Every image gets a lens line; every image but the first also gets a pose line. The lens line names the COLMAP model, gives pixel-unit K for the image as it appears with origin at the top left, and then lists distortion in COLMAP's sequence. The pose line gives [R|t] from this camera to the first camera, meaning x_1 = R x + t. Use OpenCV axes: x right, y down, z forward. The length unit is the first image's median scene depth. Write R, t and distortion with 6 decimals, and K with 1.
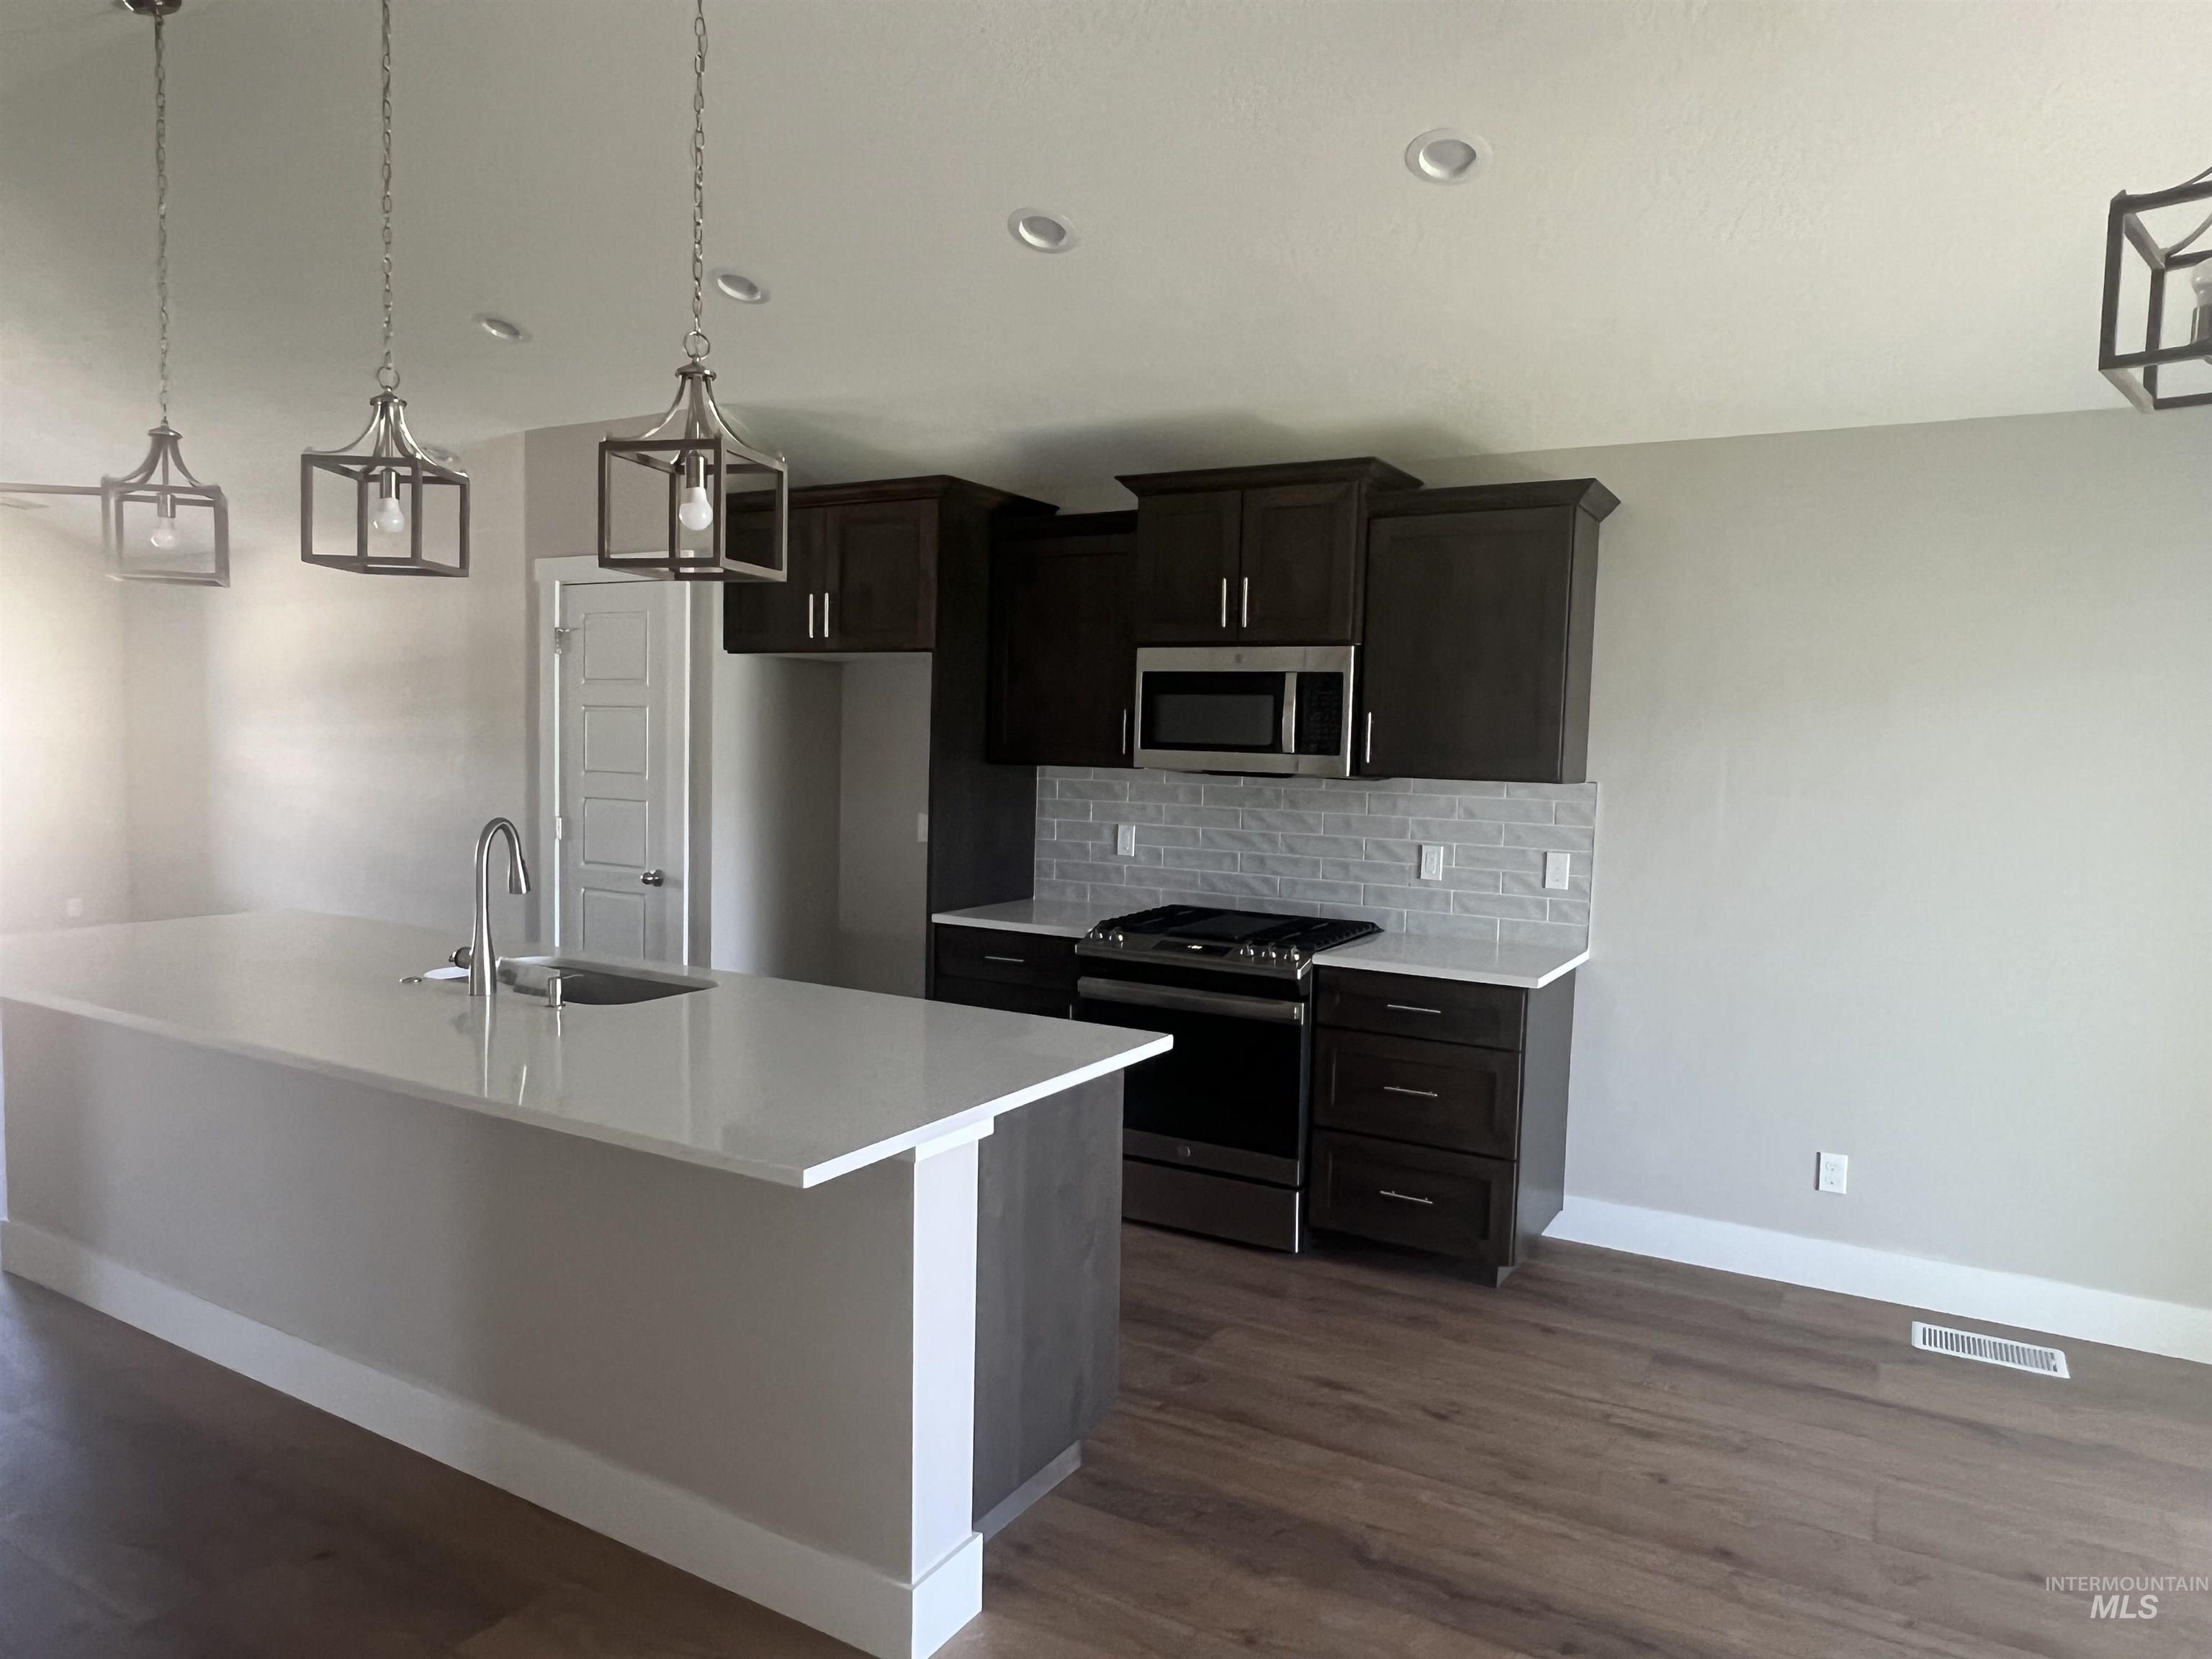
lens RADIAL K [[1440.6, 0, 1075.5], [0, 1440.6, 830.5], [0, 0, 1]] dist [0.002088, -0.004836]
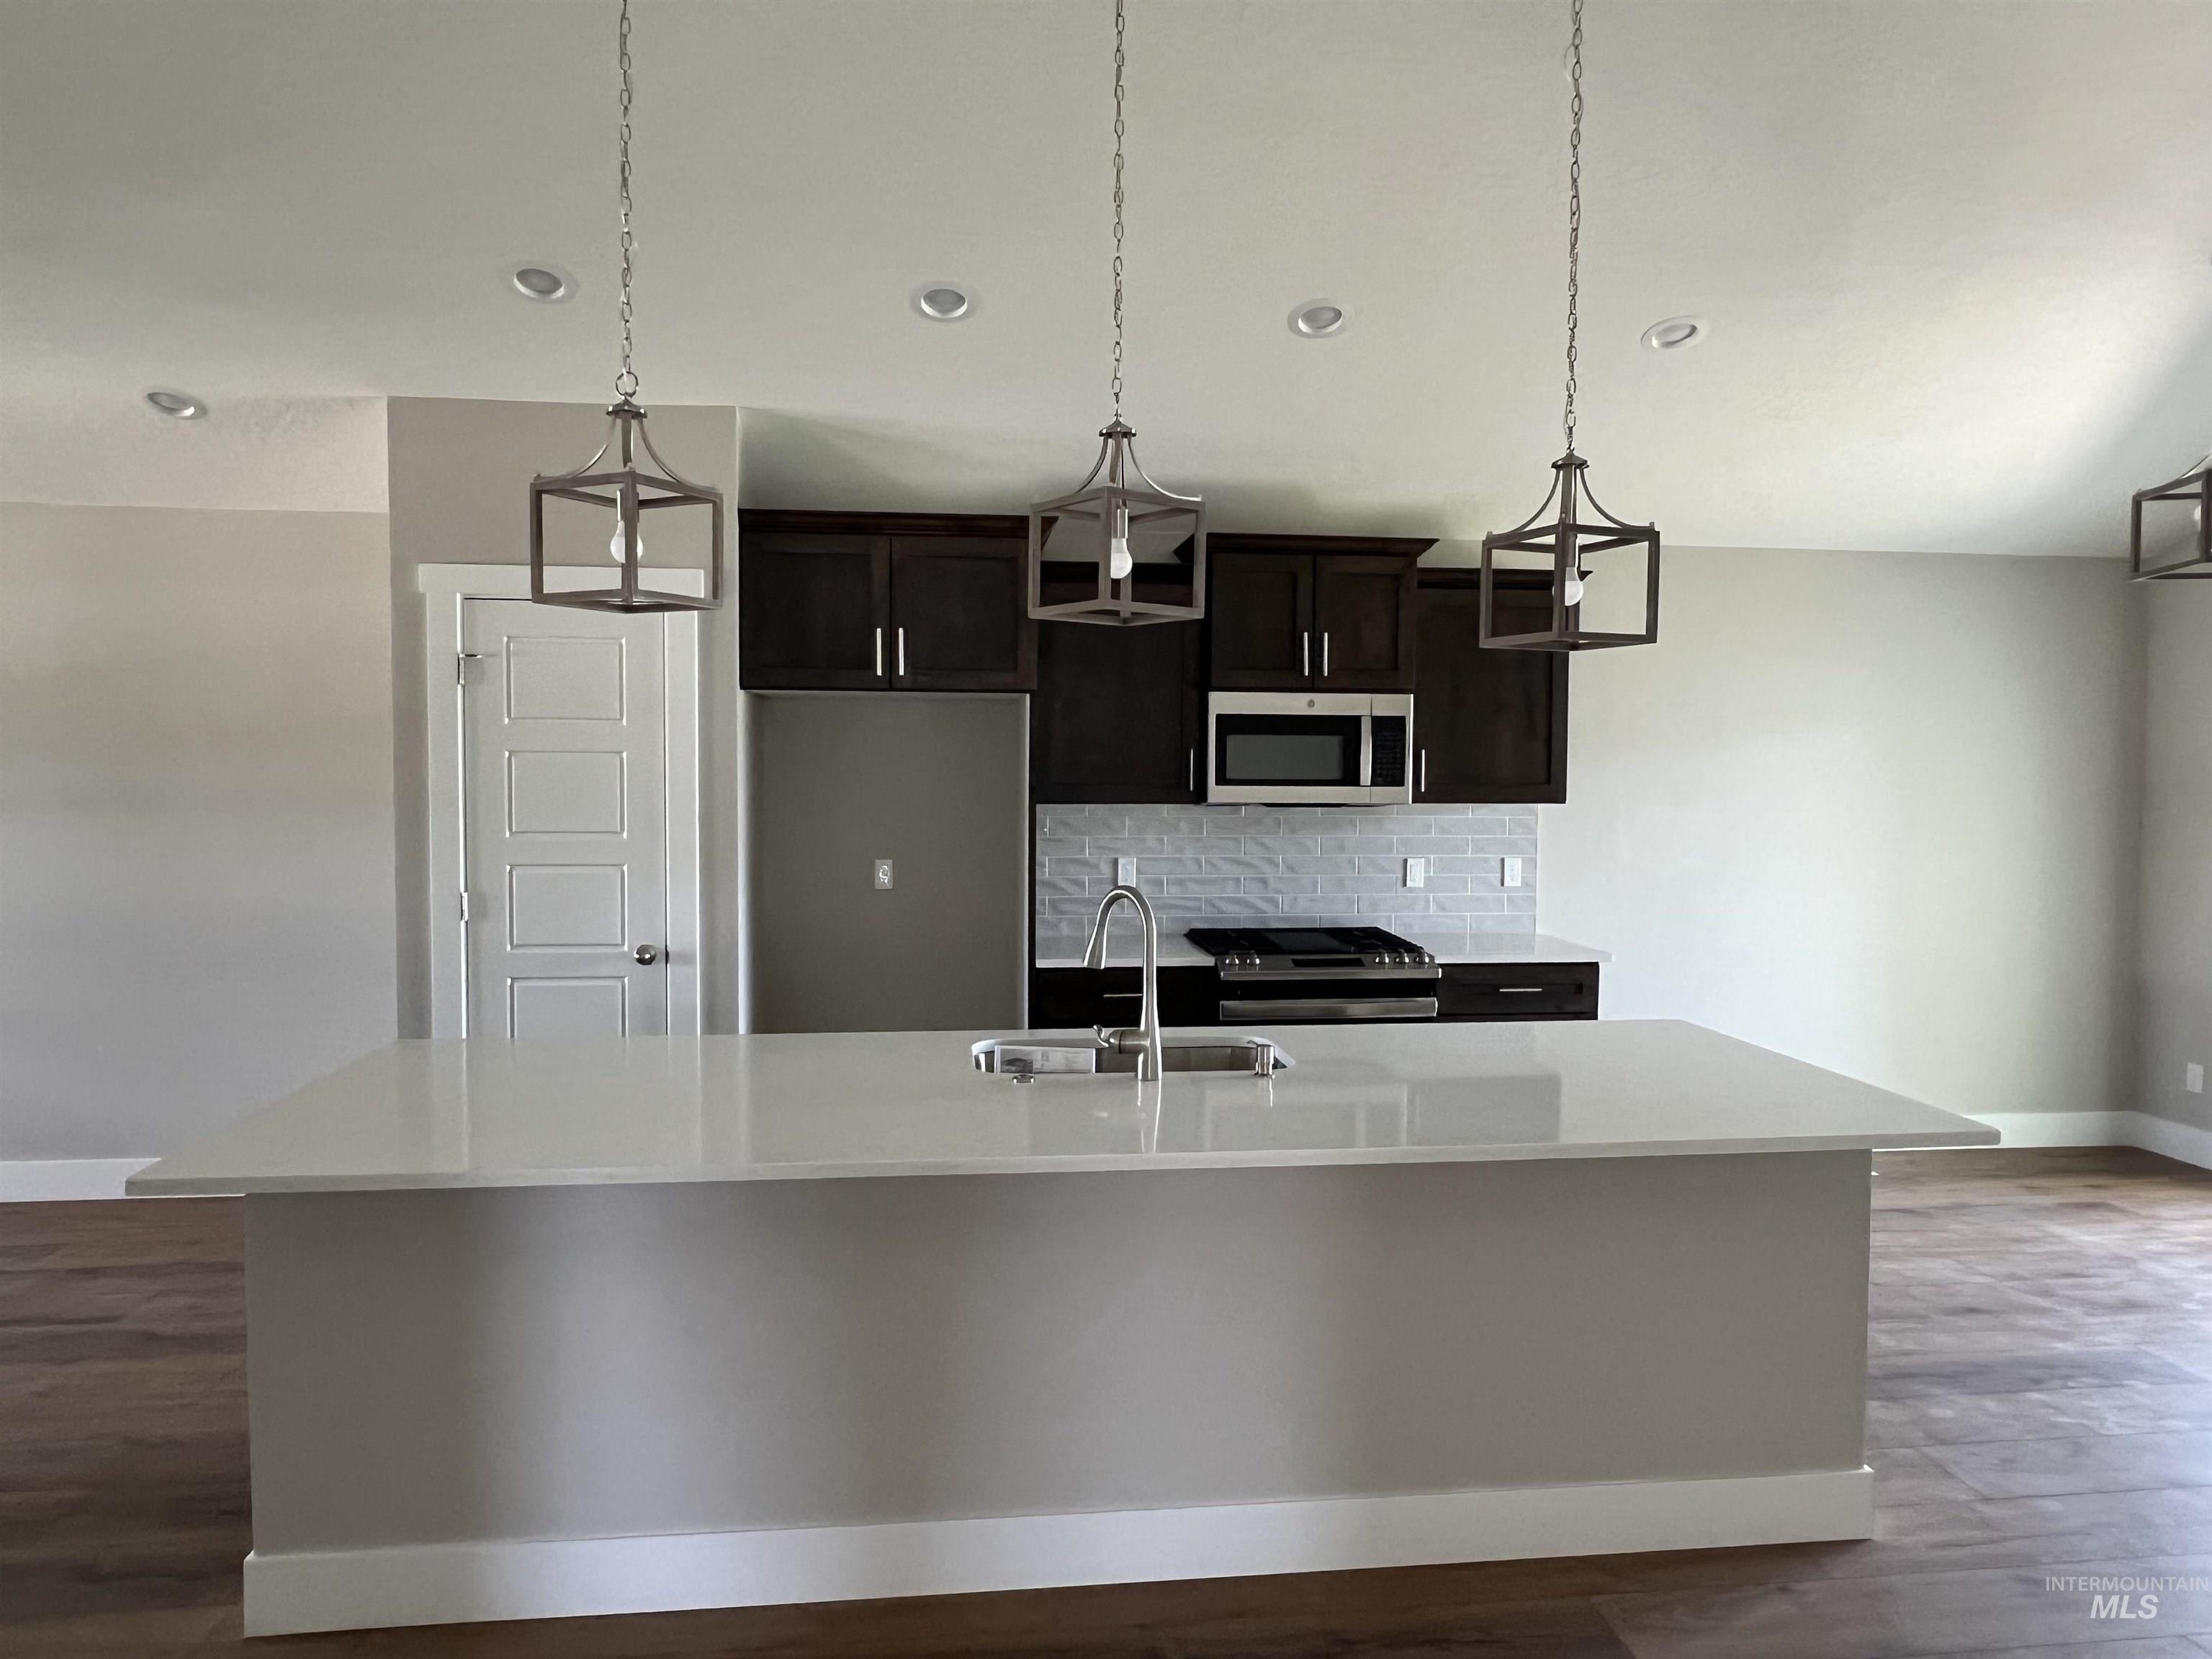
lens RADIAL K [[1440.6, 0, 1061.9], [0, 1440.6, 825.4], [0, 0, 1]] dist [0.002088, -0.004836]
pose [[0.795298, -0.044998, 0.604547, -0.715114], [0.055732, 0.998445, 0.000999, -0.034864], [-0.603652, 0.032898, 0.796569, 0.214789]]
